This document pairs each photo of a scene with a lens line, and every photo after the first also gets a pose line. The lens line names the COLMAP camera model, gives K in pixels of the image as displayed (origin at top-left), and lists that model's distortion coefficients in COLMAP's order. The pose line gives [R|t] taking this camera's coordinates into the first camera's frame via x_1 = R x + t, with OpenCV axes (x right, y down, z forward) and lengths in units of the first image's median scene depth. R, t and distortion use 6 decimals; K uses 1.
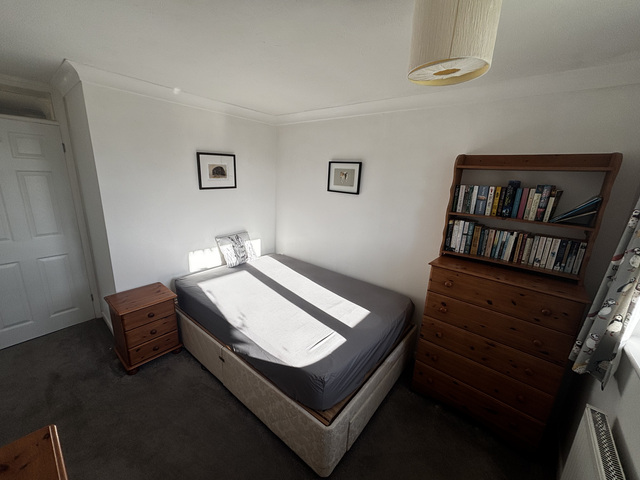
lens RADIAL K [[257.7, 0, 318.2], [0, 257.7, 240.0], [0, 0, 1]] dist [-0.000846, -0.000971]
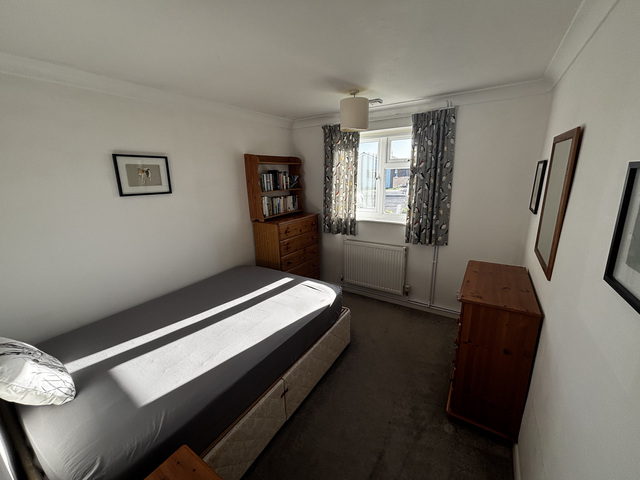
lens RADIAL K [[257.7, 0, 318.2], [0, 257.7, 237.0], [0, 0, 1]] dist [-0.000846, -0.000971]
pose [[-0.116900, -0.263336, 0.957595, -0.962191], [0.275964, 0.917622, 0.286032, -0.185380], [-0.954033, 0.297699, -0.034599, 0.720644]]
